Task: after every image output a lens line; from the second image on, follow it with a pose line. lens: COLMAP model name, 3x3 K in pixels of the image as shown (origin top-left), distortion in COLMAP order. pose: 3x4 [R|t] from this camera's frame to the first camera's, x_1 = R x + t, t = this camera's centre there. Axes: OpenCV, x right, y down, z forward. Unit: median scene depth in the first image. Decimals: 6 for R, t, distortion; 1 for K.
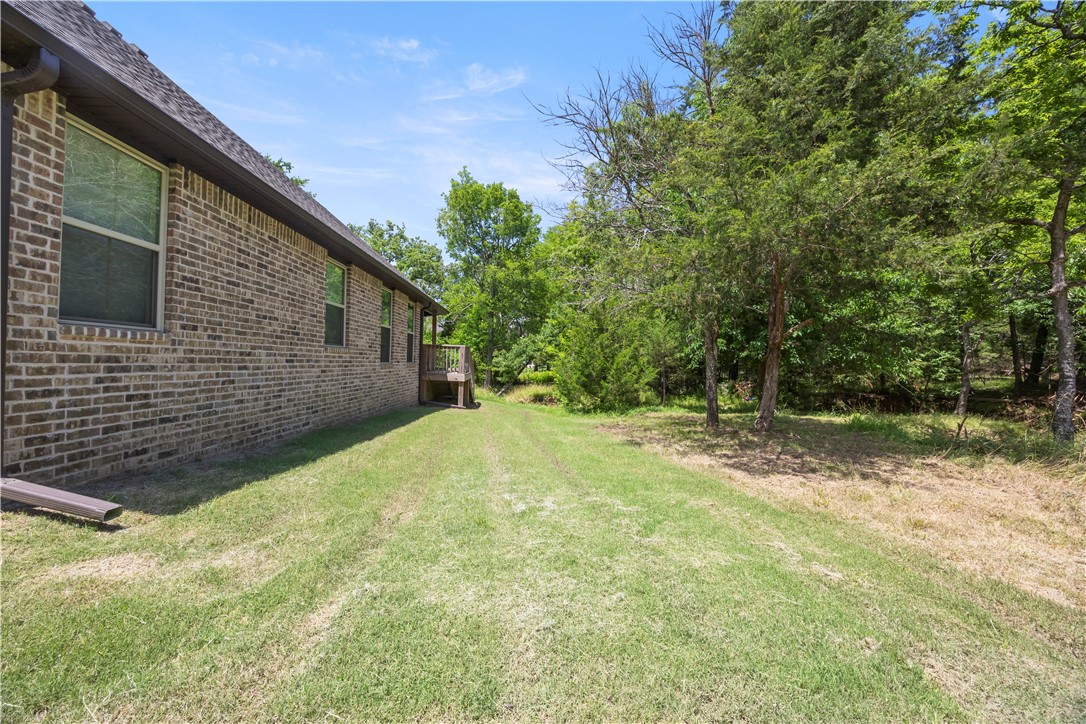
lens RADIAL K [[412.3, 0, 539.4], [0, 412.3, 362.2], [0, 0, 1]] dist [-0.002138, -0.000591]
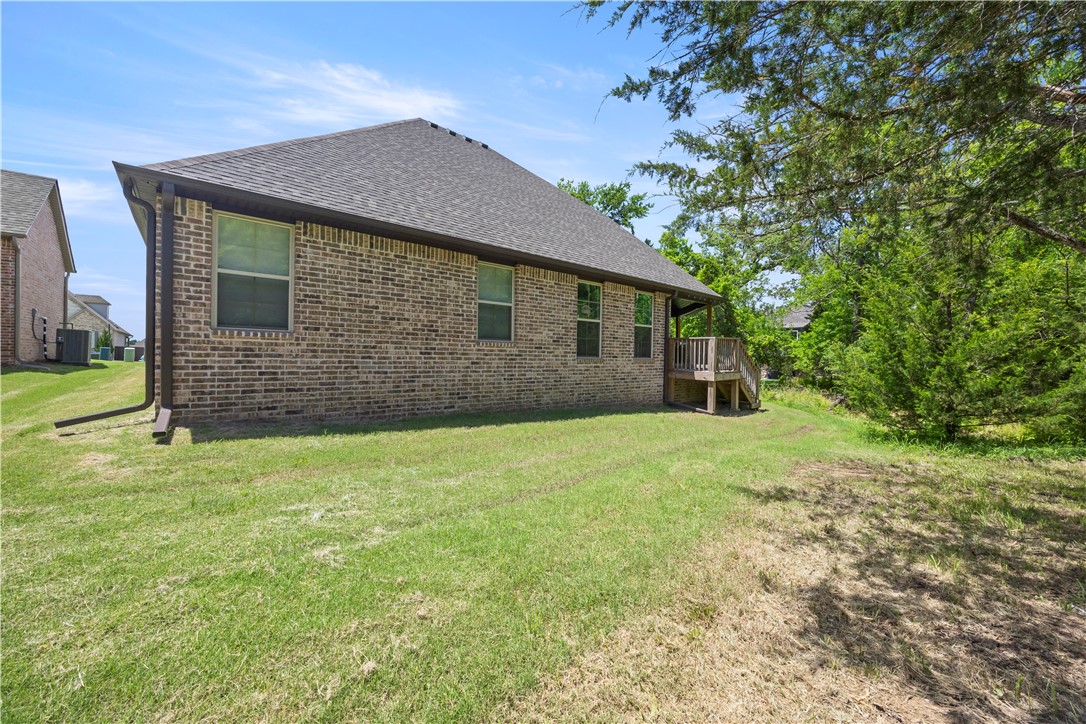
lens RADIAL K [[412.3, 0, 542.0], [0, 412.3, 361.5], [0, 0, 1]] dist [-0.002138, -0.000591]
pose [[0.610055, -0.006478, -0.792333, 0.776369], [0.000195, 0.999968, -0.008025, 0.042492], [0.792359, 0.004741, 0.610036, 0.713641]]
